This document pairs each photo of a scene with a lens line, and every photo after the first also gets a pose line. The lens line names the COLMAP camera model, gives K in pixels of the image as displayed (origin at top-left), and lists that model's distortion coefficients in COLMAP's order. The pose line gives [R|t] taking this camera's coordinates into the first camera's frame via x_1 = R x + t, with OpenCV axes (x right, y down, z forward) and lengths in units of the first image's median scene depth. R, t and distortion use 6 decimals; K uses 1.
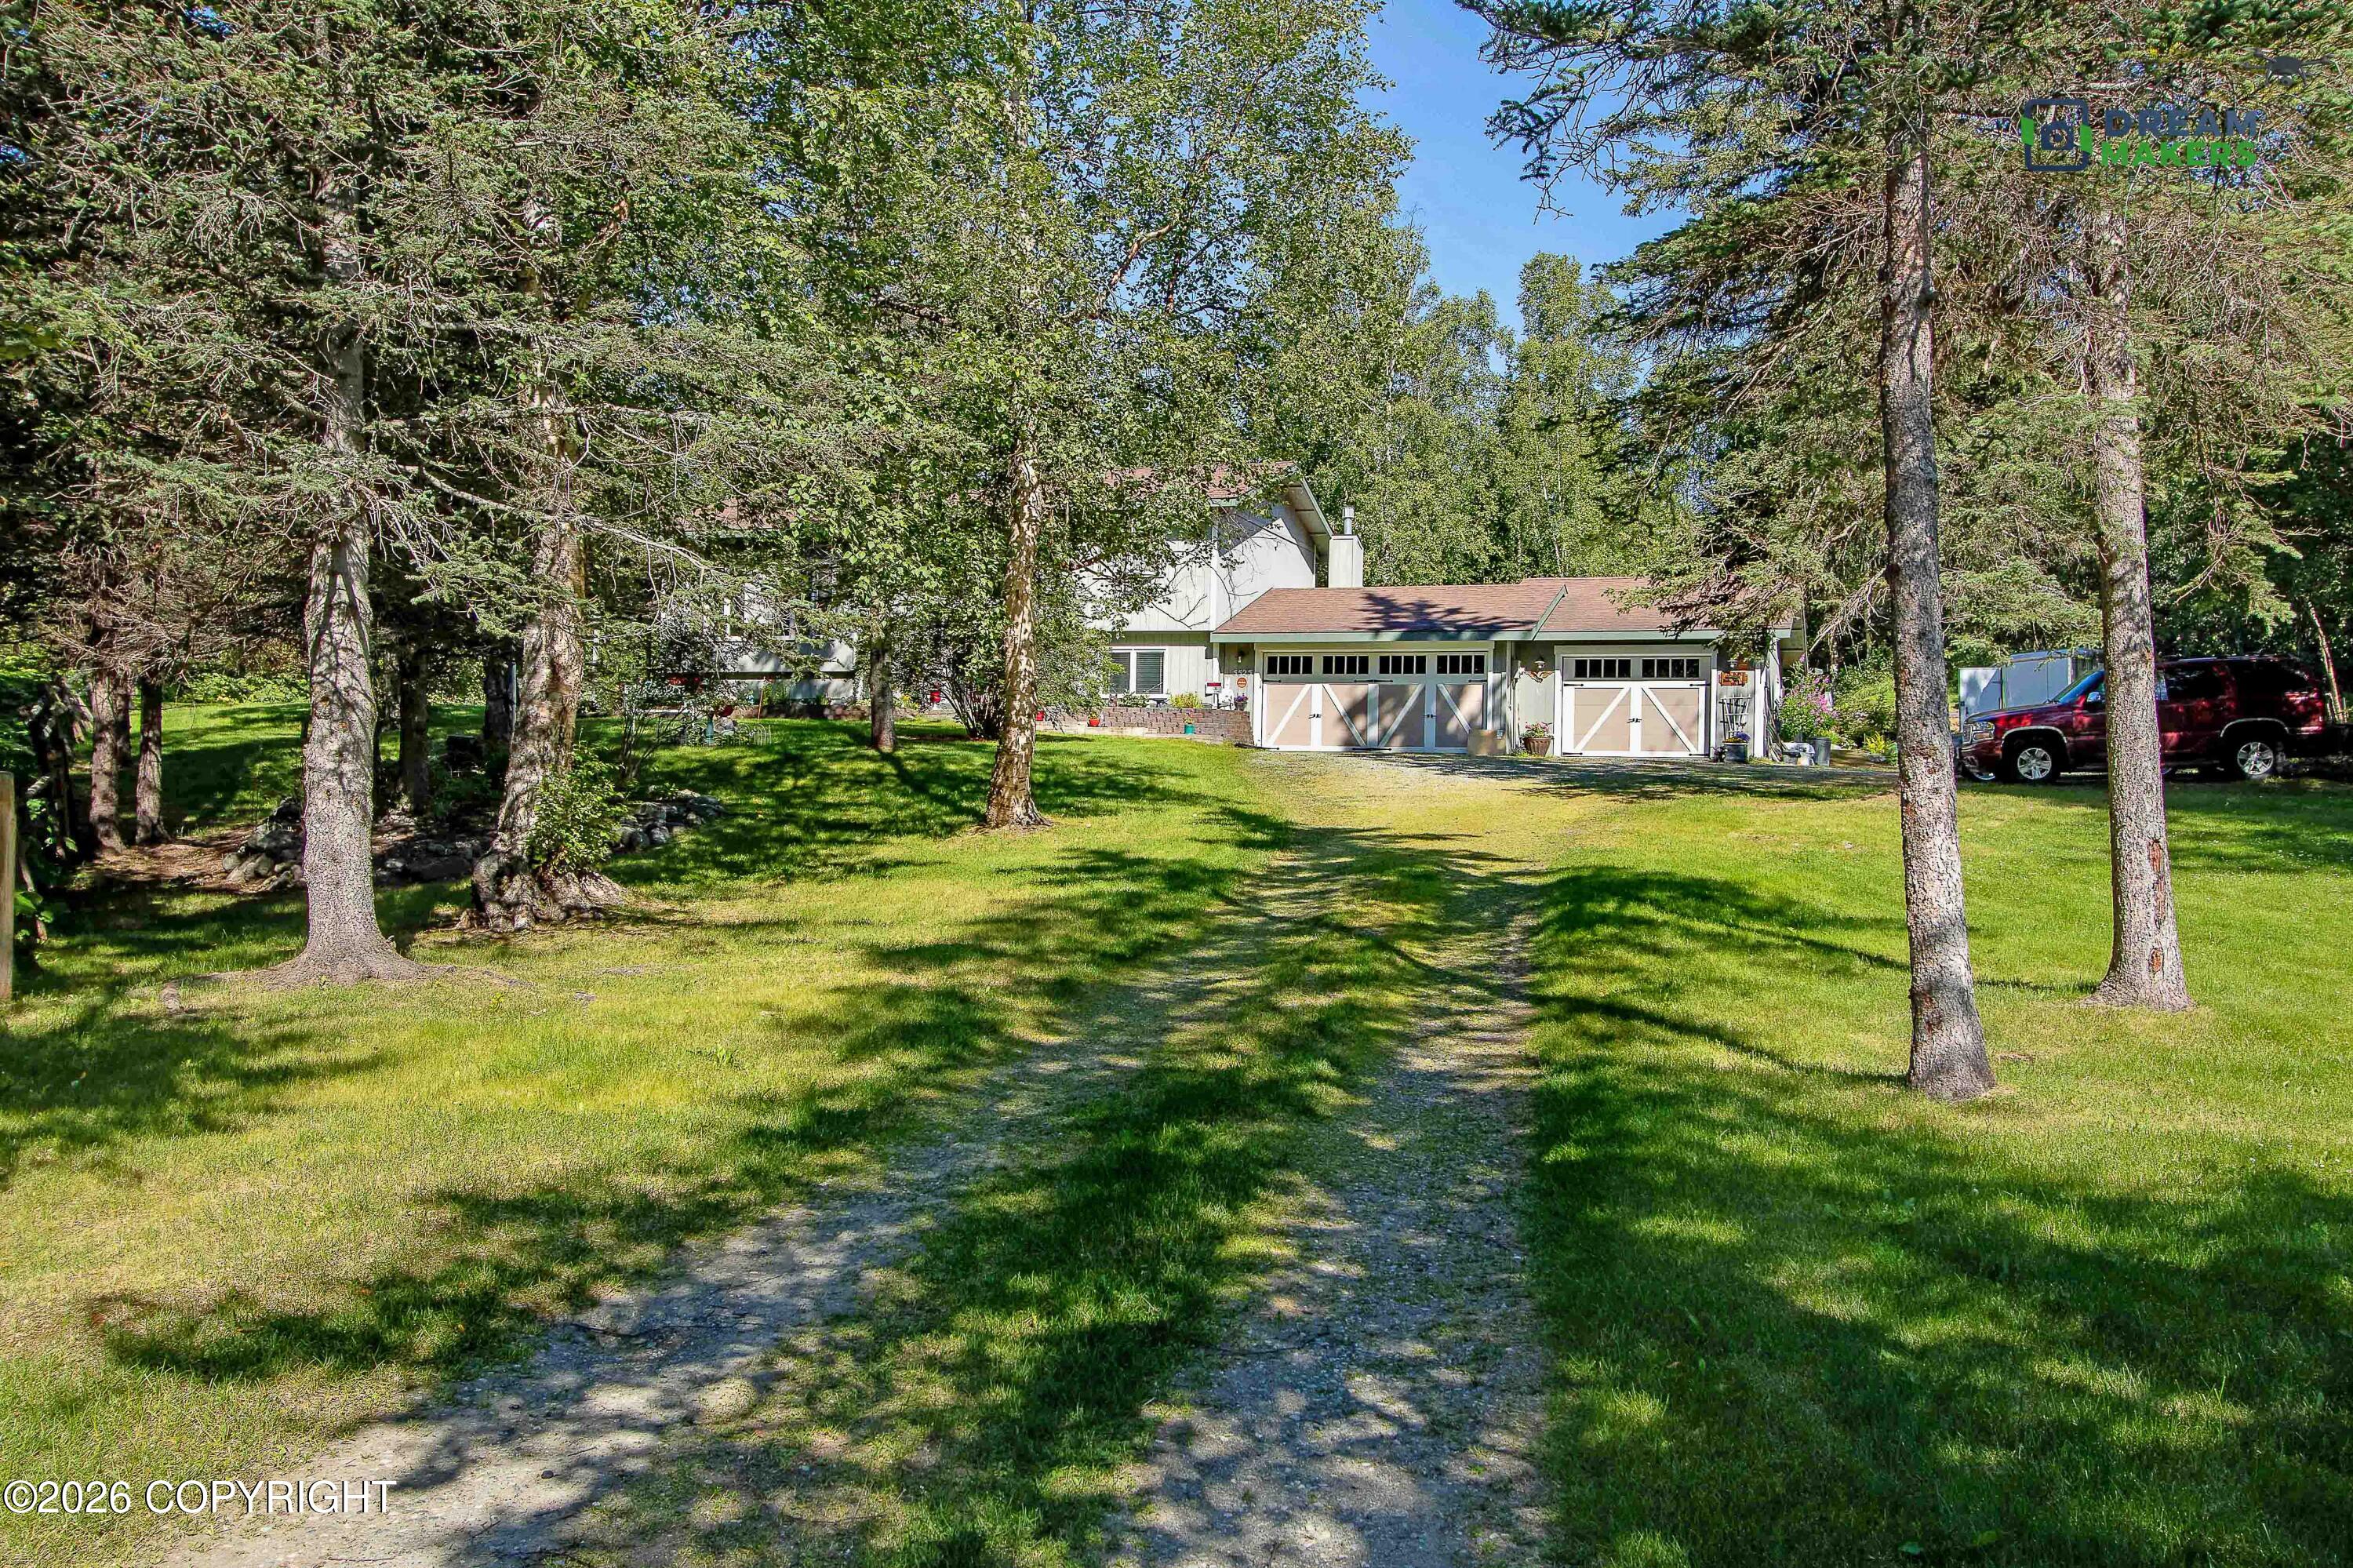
lens RADIAL K [[1858.3, 0, 1176.5], [0, 1858.3, 784.0], [0, 0, 1]] dist [-0.001562, -0.000787]
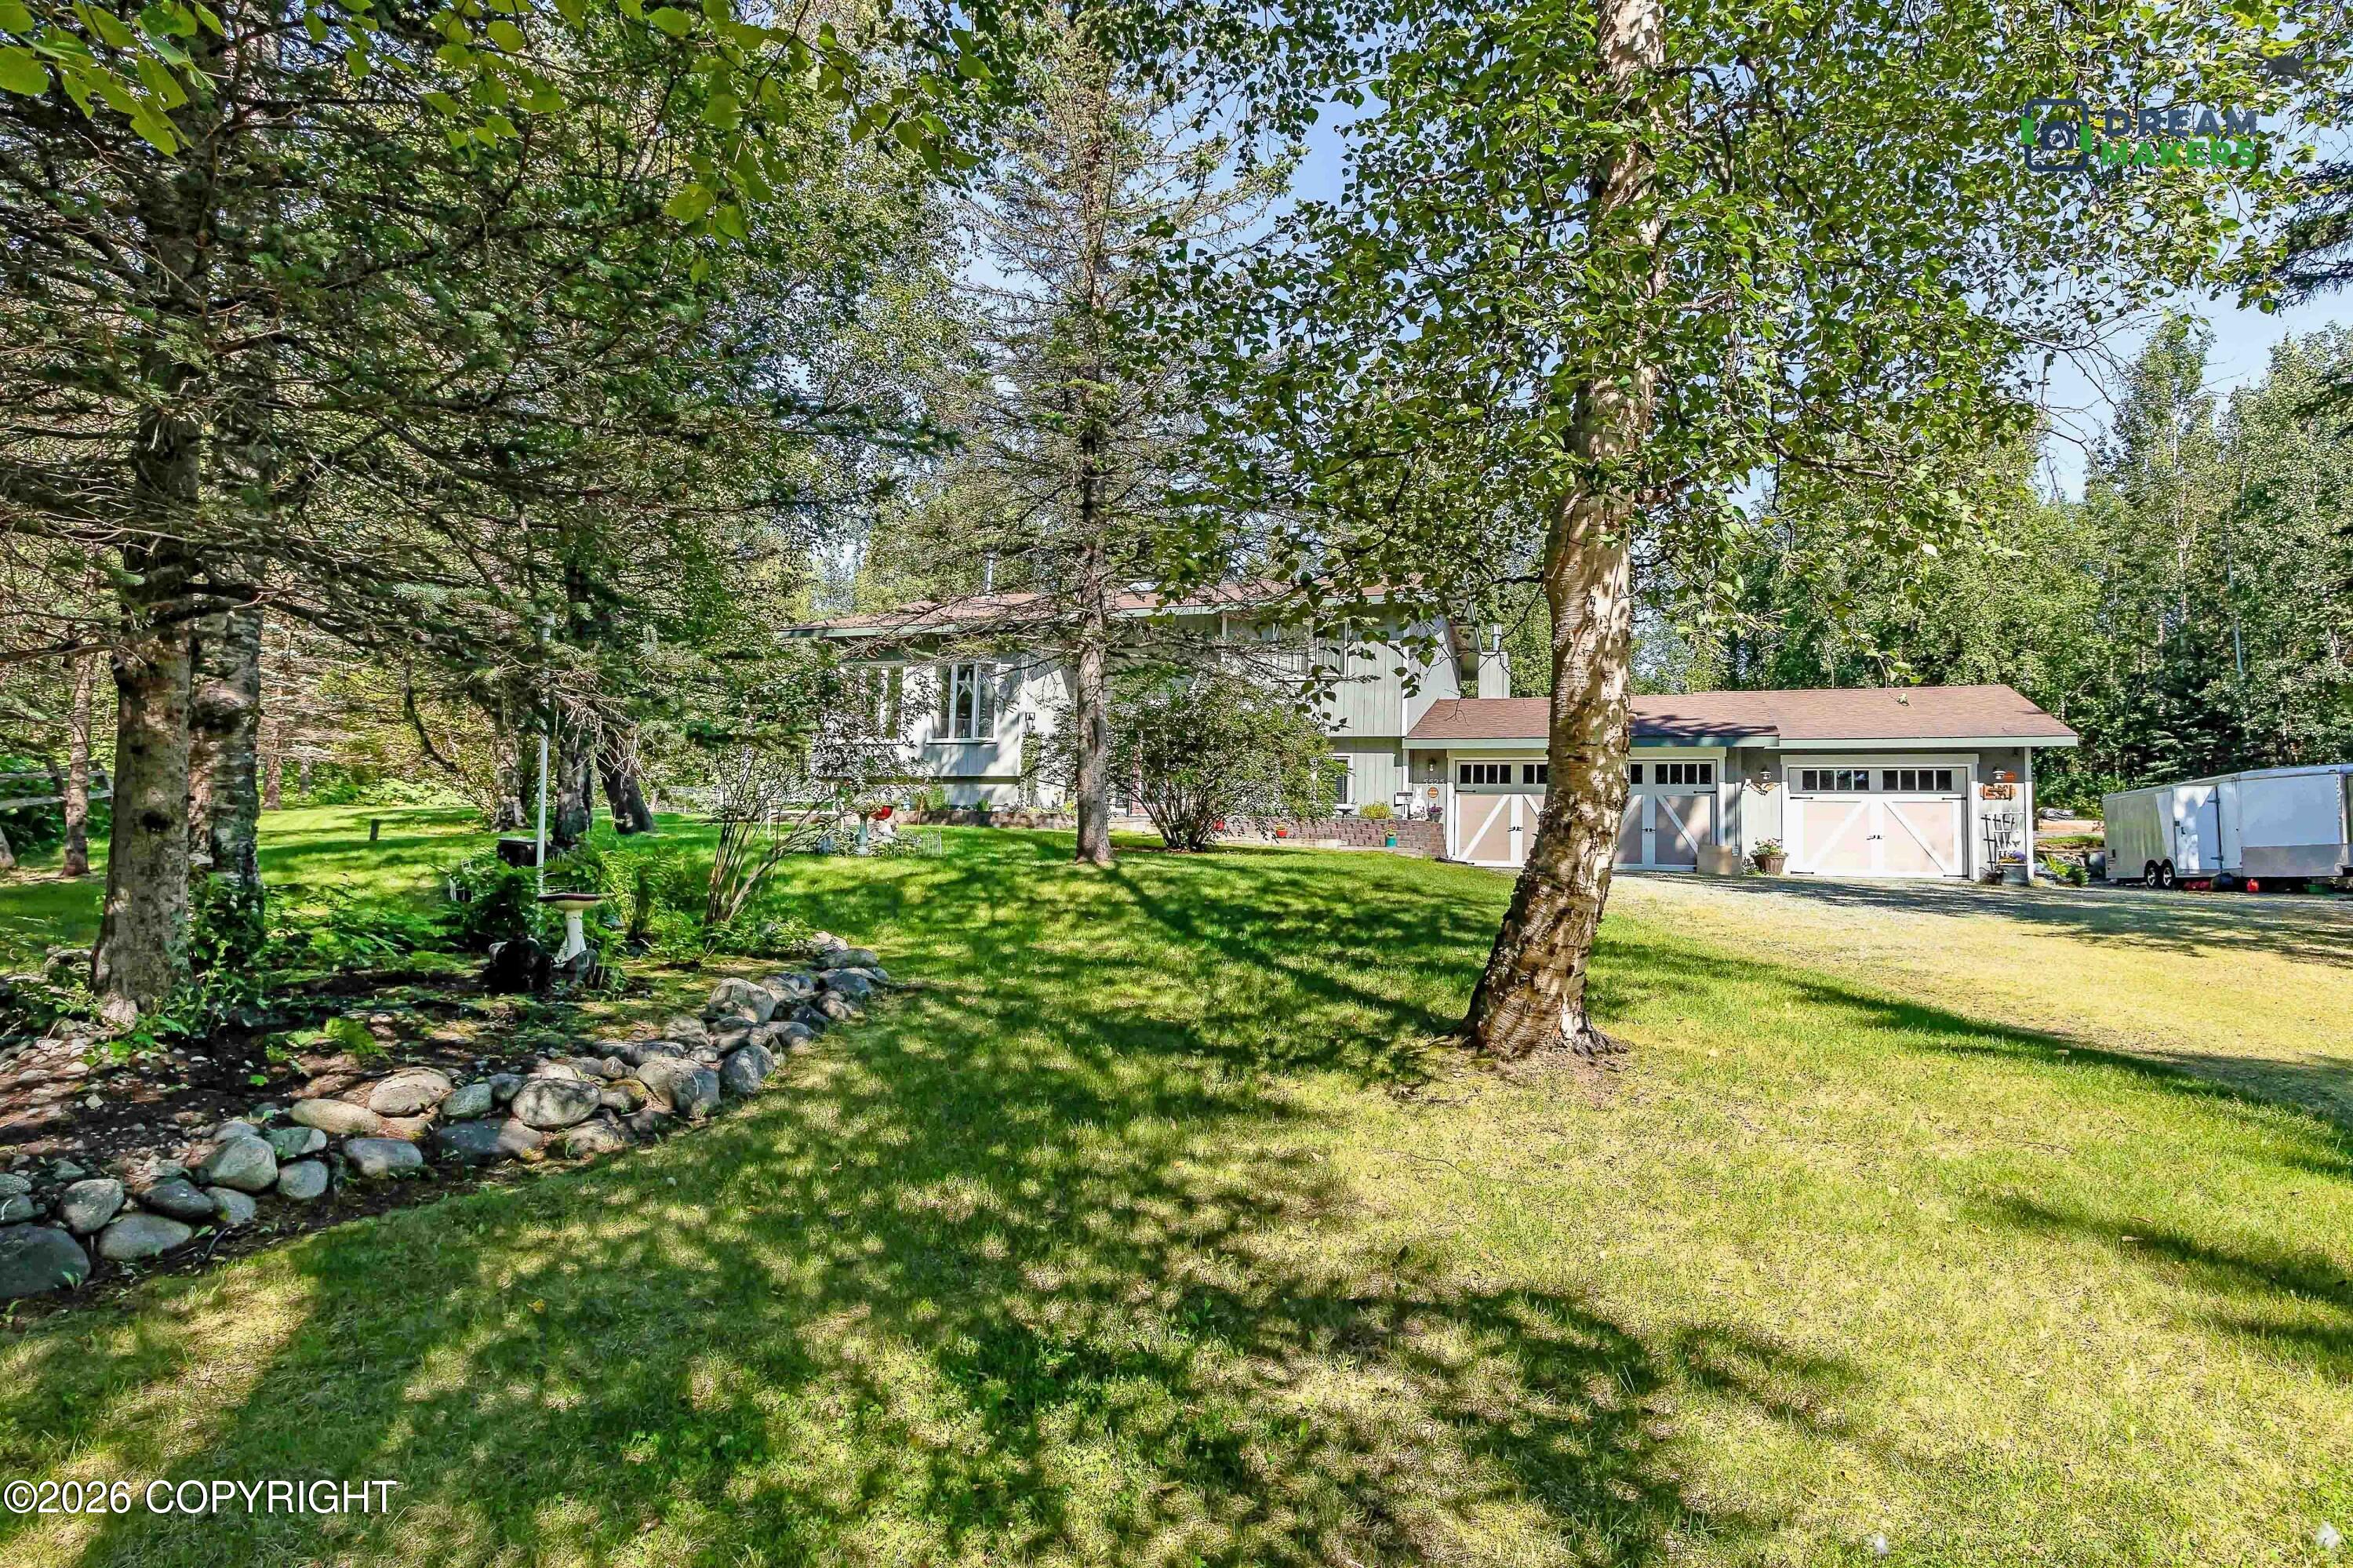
lens RADIAL K [[1451.4, 0, 1176.5], [0, 1451.4, 784.0], [0, 0, 1]] dist [-0.000652, -0.000483]
pose [[0.999355, 0.009046, -0.034766, -0.071159], [-0.011417, 0.997578, -0.068613, -0.007473], [0.034061, 0.068965, 0.997037, 0.277901]]
